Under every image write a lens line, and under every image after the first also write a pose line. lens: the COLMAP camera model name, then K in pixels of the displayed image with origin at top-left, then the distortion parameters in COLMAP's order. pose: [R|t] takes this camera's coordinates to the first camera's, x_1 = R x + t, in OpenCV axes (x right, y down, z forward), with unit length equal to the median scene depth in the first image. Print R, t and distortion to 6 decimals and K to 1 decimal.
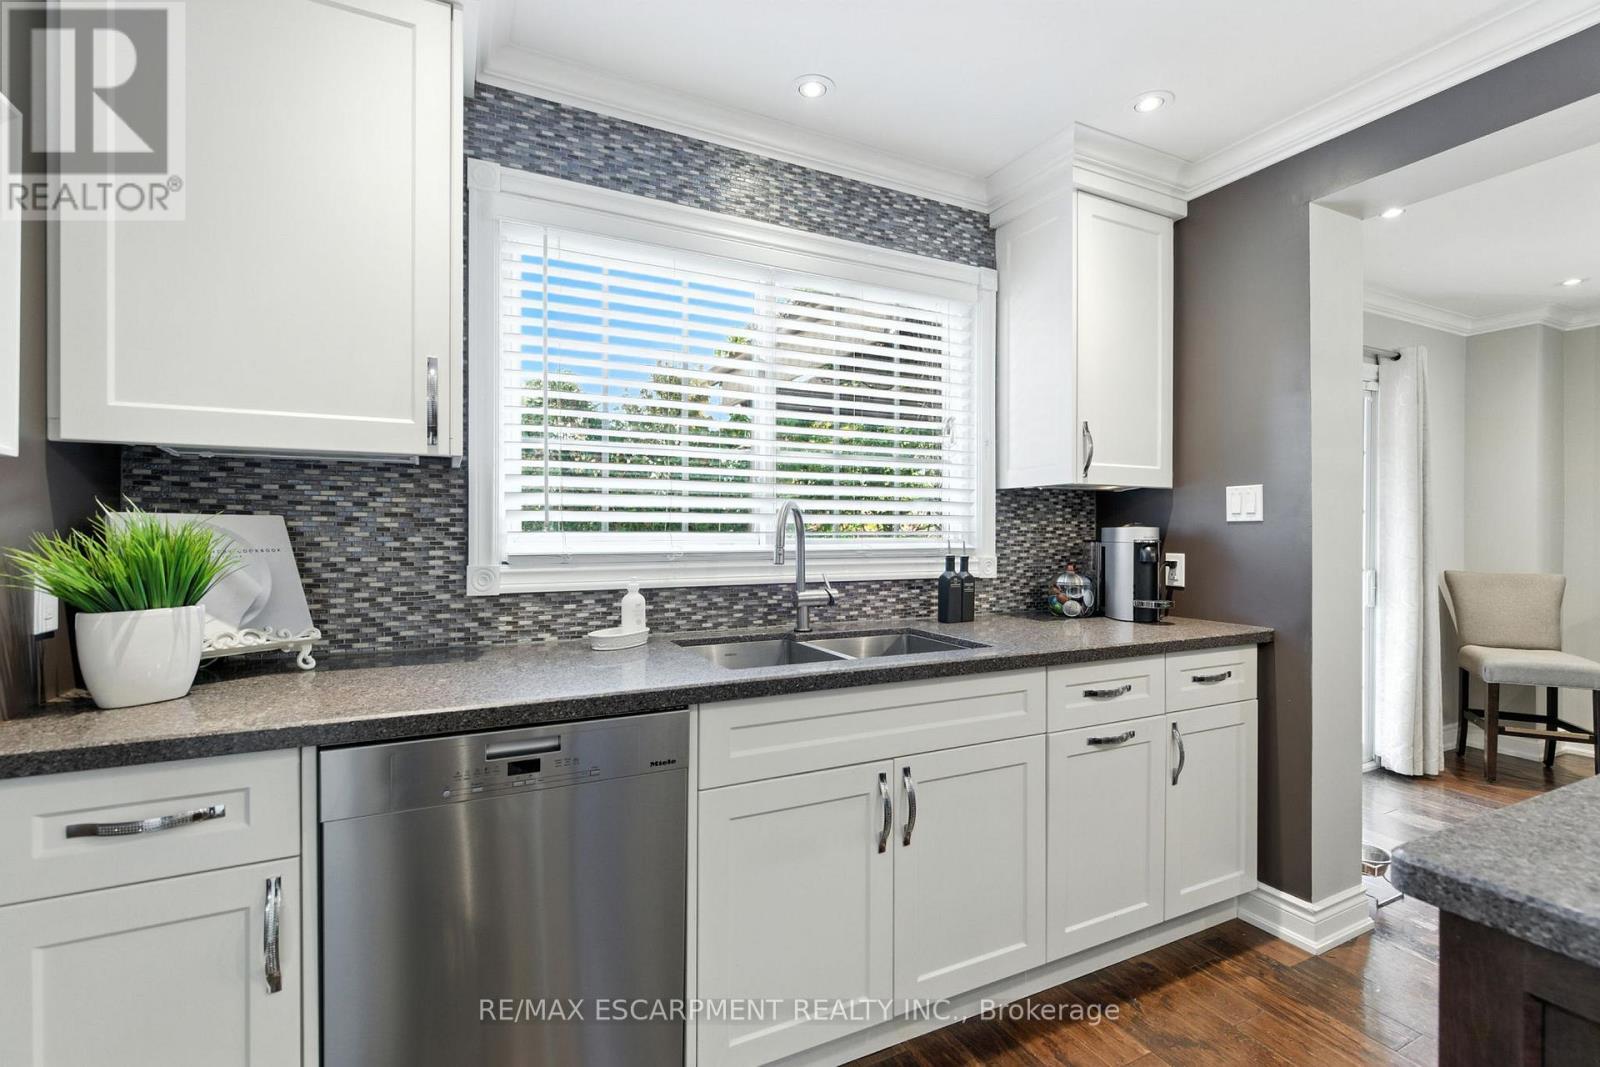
lens RADIAL K [[728.0, 0, 795.8], [0, 728.0, 524.7], [0, 0, 1]] dist [0.000289, -0.001305]
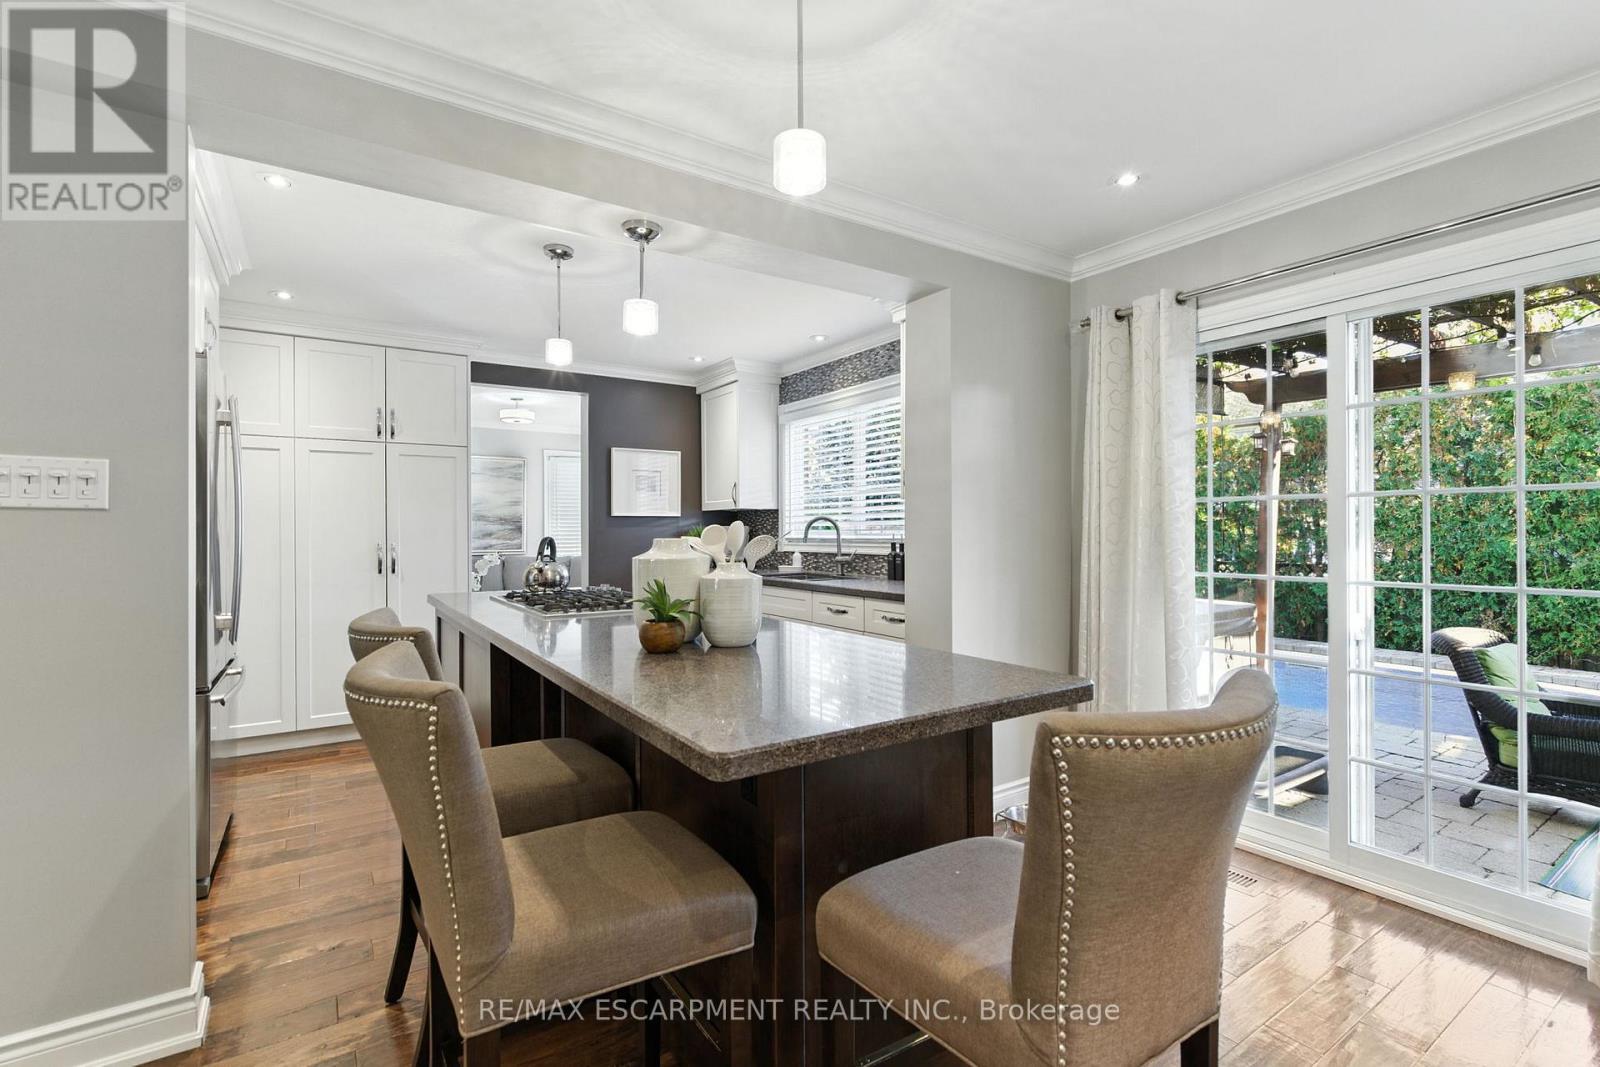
lens RADIAL K [[728.0, 0, 800.0], [0, 728.0, 533.4], [0, 0, 1]] dist [0.000289, -0.001305]
pose [[0.122143, -0.000322, -0.992512, 2.223847], [0.011315, 0.999935, 0.001068, 0.017893], [0.992448, -0.011361, 0.122139, 0.626669]]
